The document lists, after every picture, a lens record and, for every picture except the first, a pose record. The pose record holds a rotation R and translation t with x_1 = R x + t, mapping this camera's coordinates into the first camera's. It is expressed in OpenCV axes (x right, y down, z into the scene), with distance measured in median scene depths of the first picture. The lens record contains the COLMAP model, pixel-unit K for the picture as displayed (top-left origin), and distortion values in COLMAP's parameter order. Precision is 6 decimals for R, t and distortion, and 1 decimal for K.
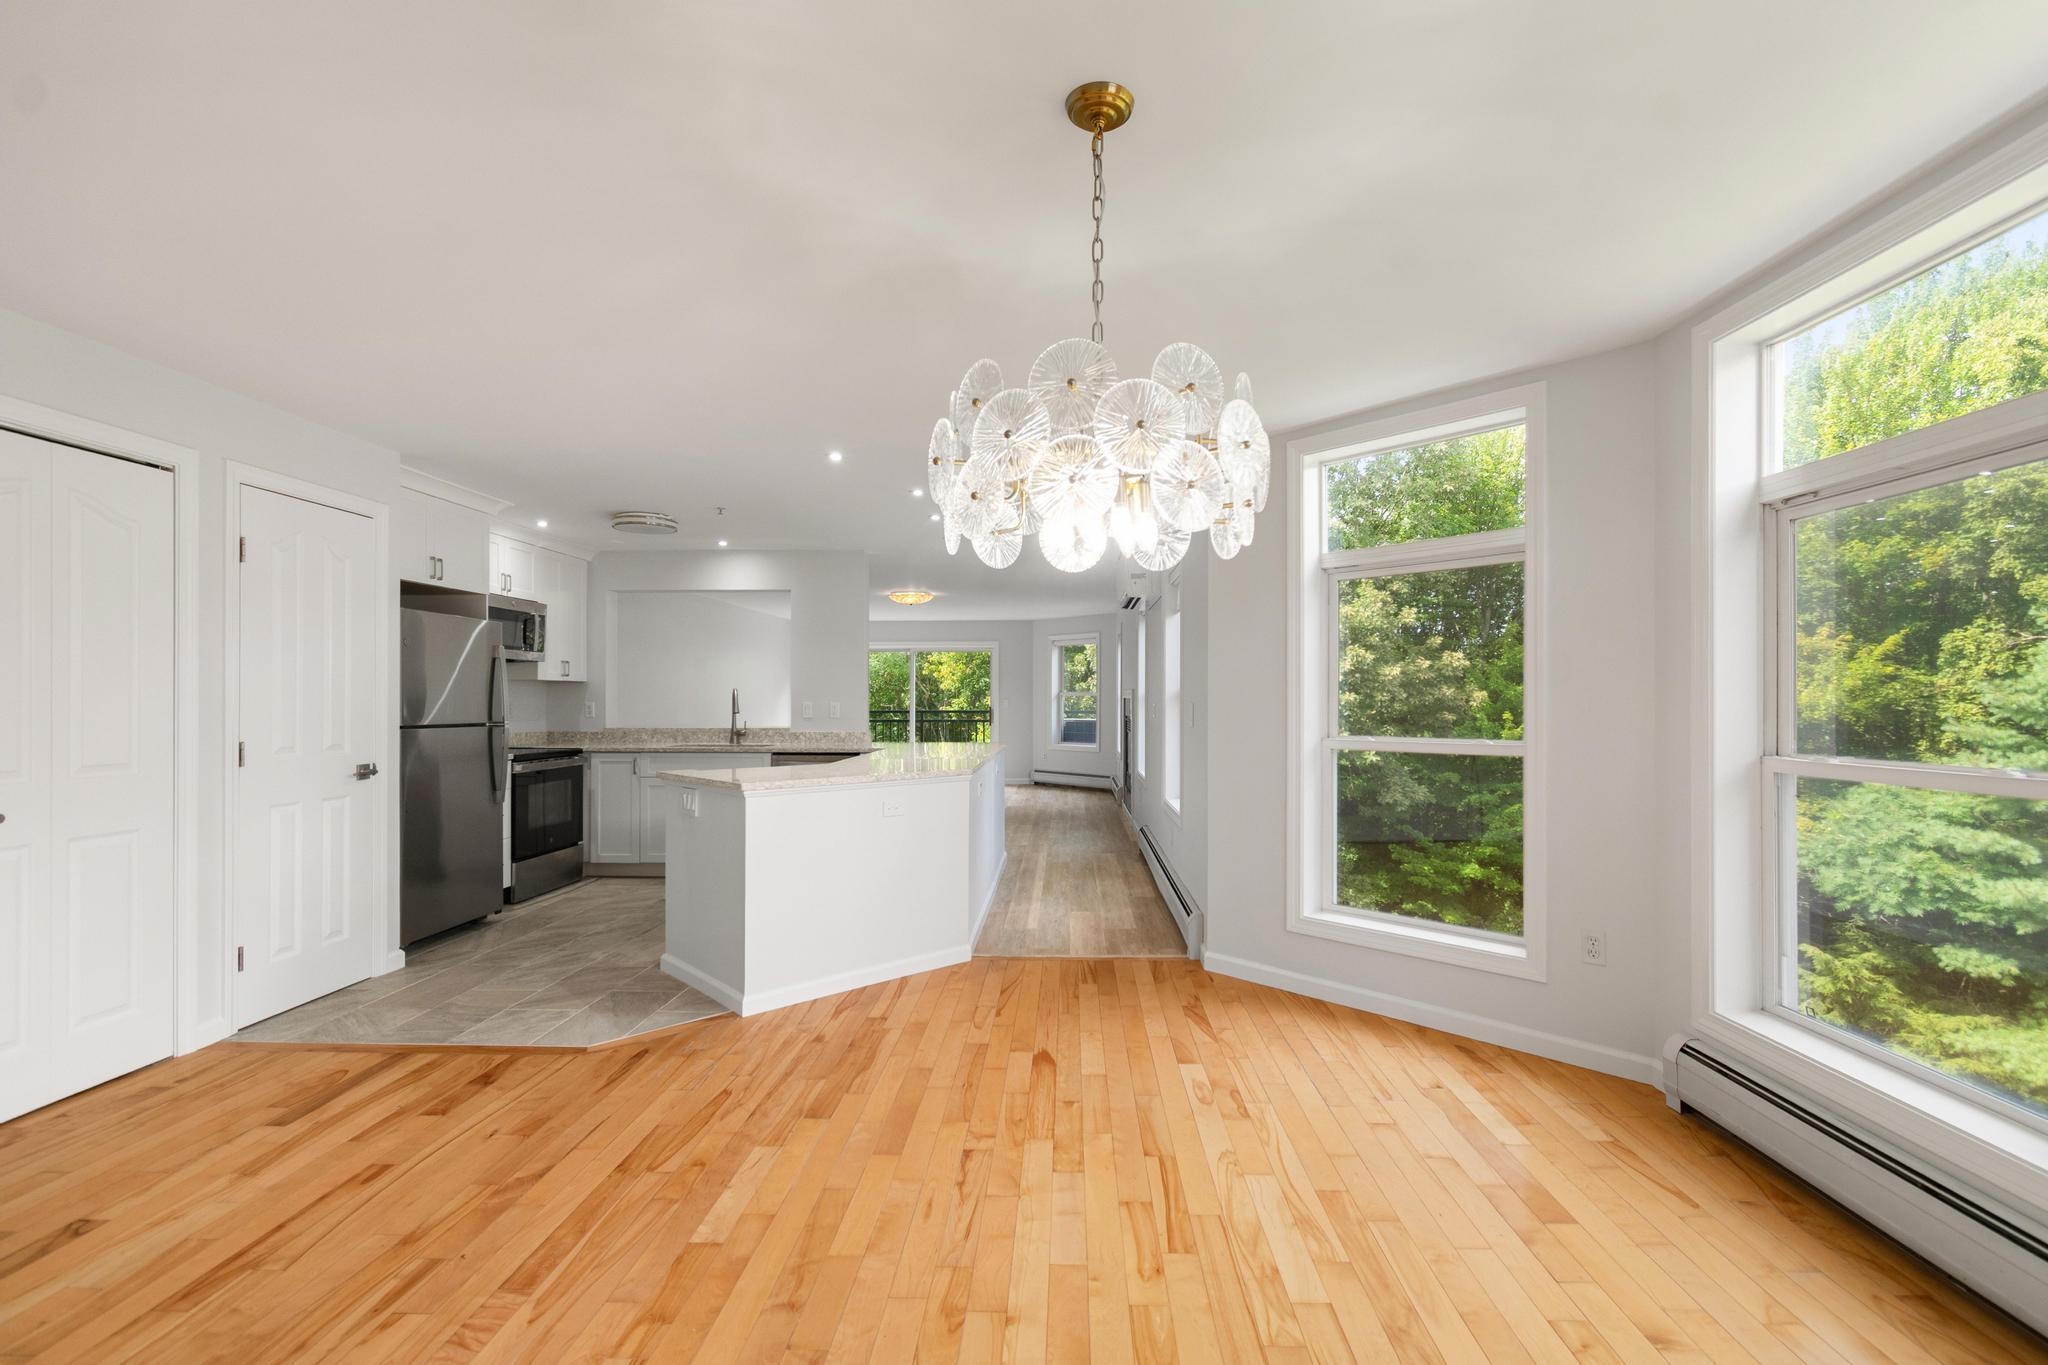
lens RADIAL K [[910.9, 0, 1024.9], [0, 910.9, 690.2], [0, 0, 1]] dist [0.002162, 0.000164]
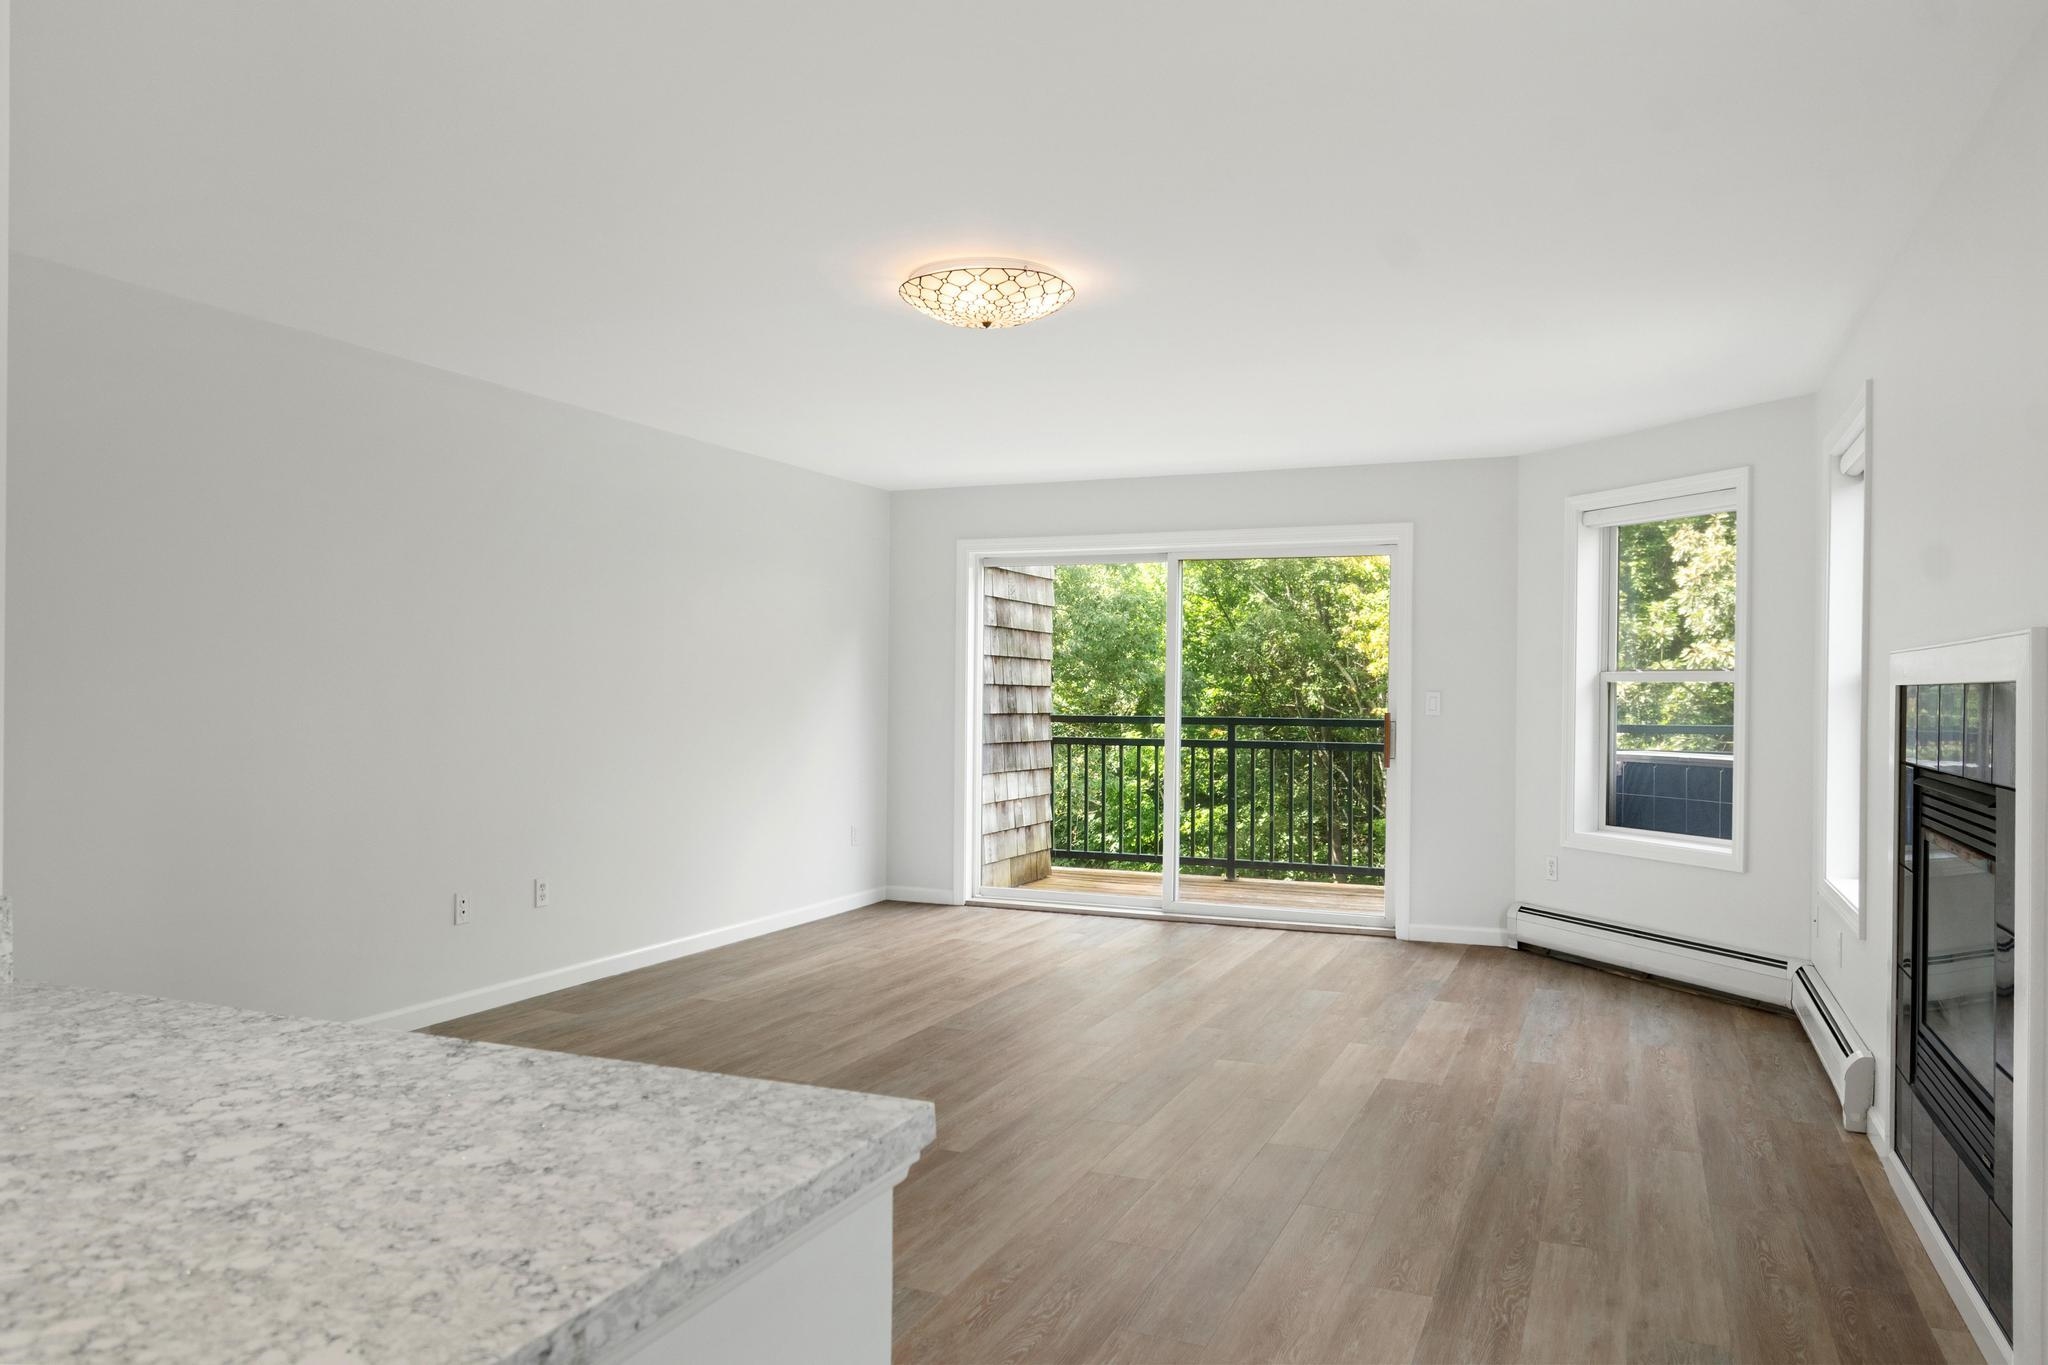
lens RADIAL K [[1378.1, 0, 1024.0], [0, 1378.1, 682.5], [0, 0, 1]] dist [-0.024489, -0.000299]
pose [[0.931804, 0.006113, -0.362909, 0.023187], [-0.005795, 0.999981, 0.001964, 0.006853], [0.362915, 0.000273, 0.931822, 0.470236]]
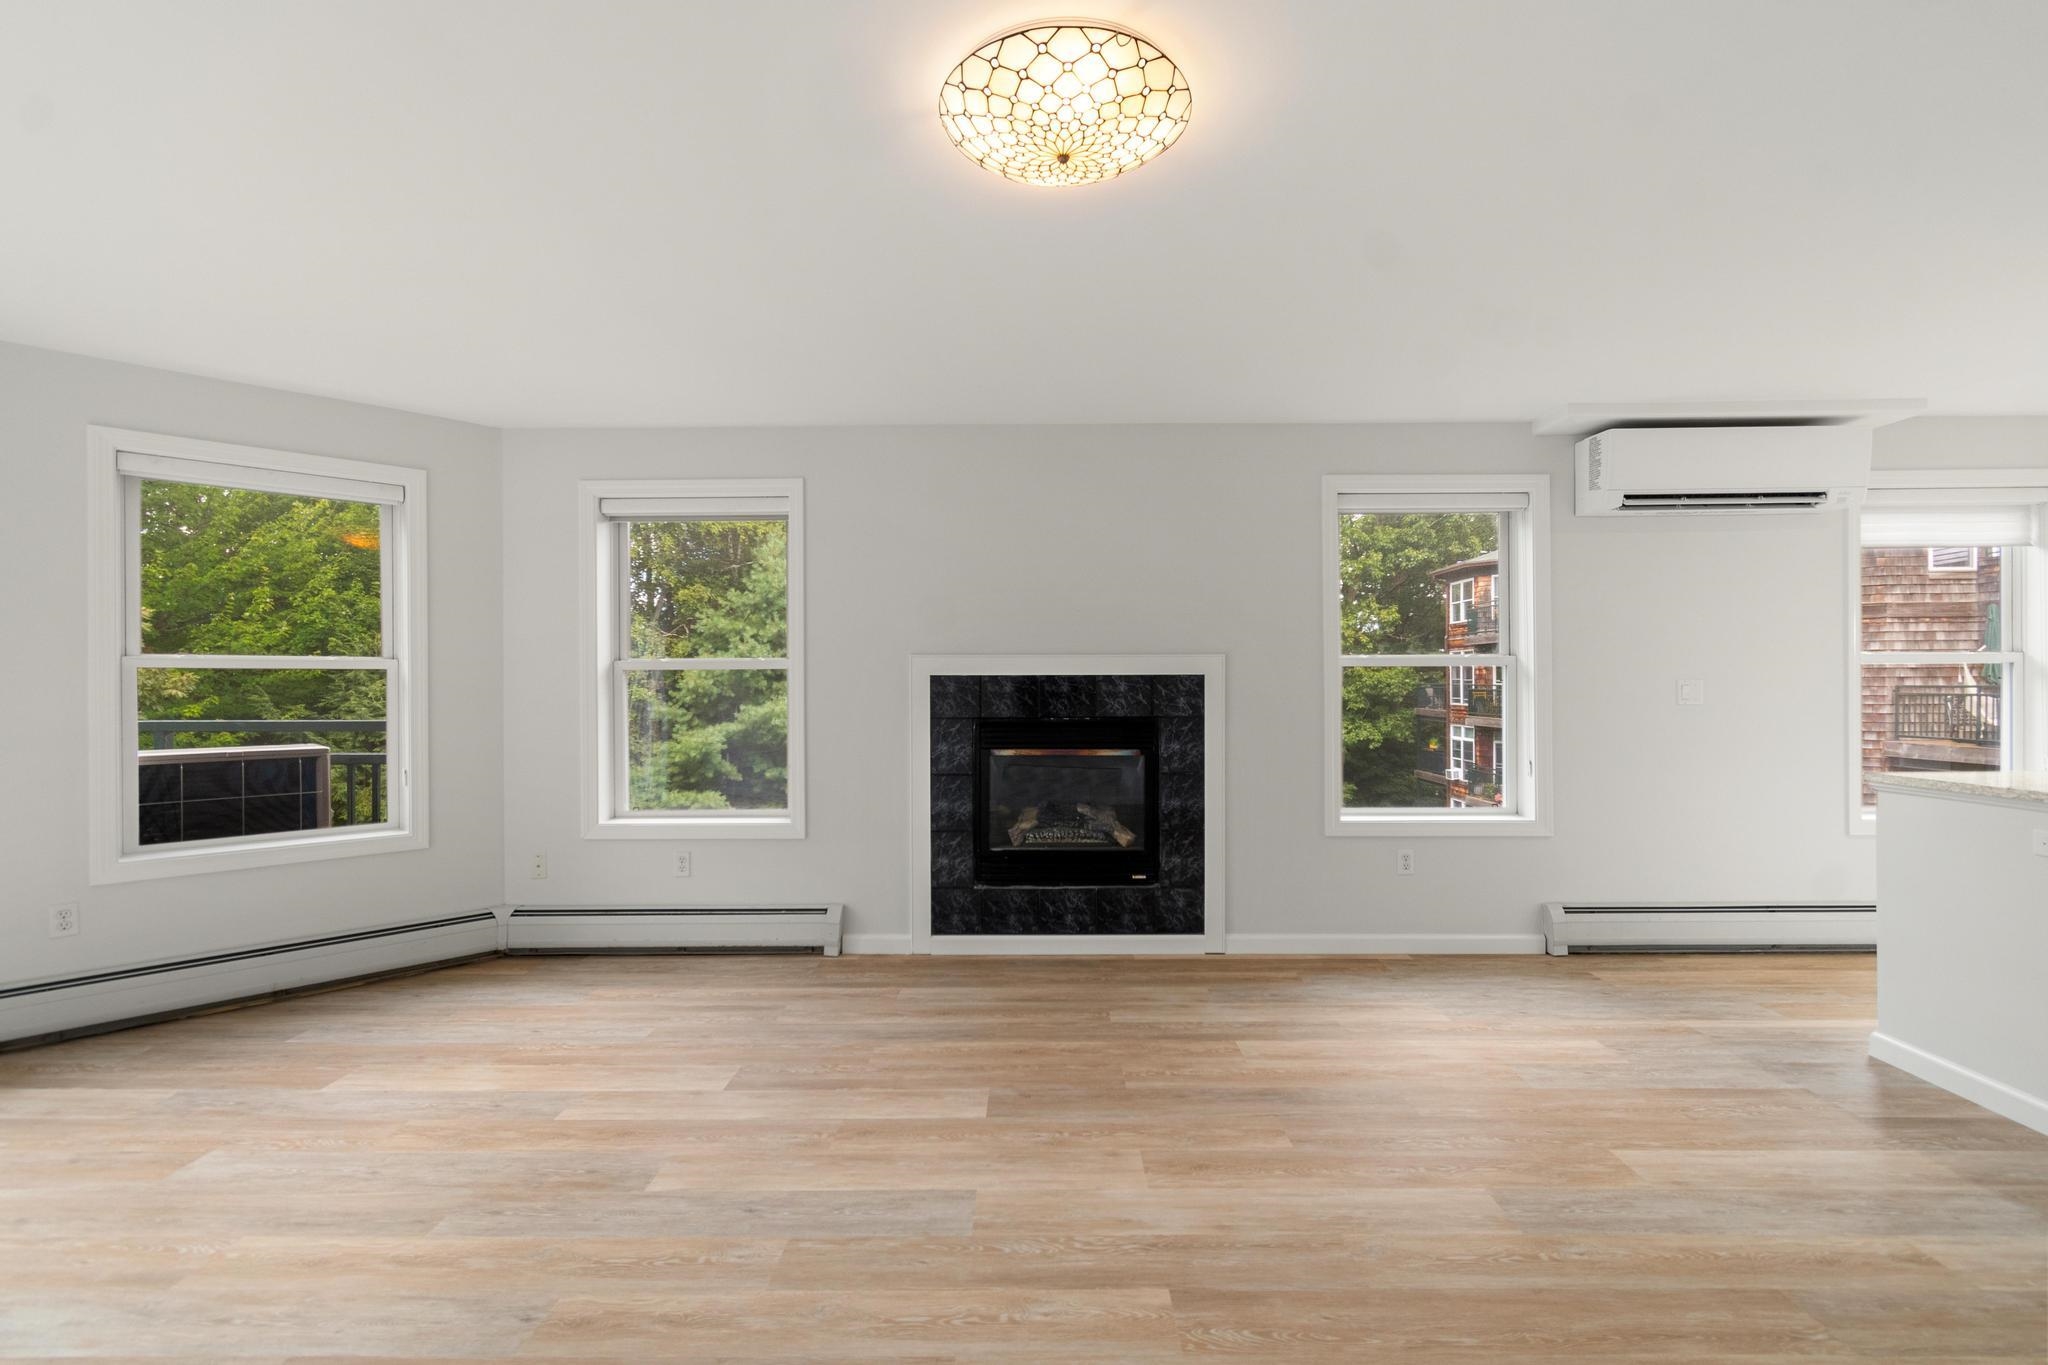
lens RADIAL K [[910.9, 0, 1024.9], [0, 910.9, 690.2], [0, 0, 1]] dist [0.002162, 0.000164]
pose [[-0.021527, -0.010384, 0.999714, -0.221032], [-0.003441, 0.999941, 0.010312, 0.008709], [-0.999762, -0.003218, -0.021561, 0.742263]]
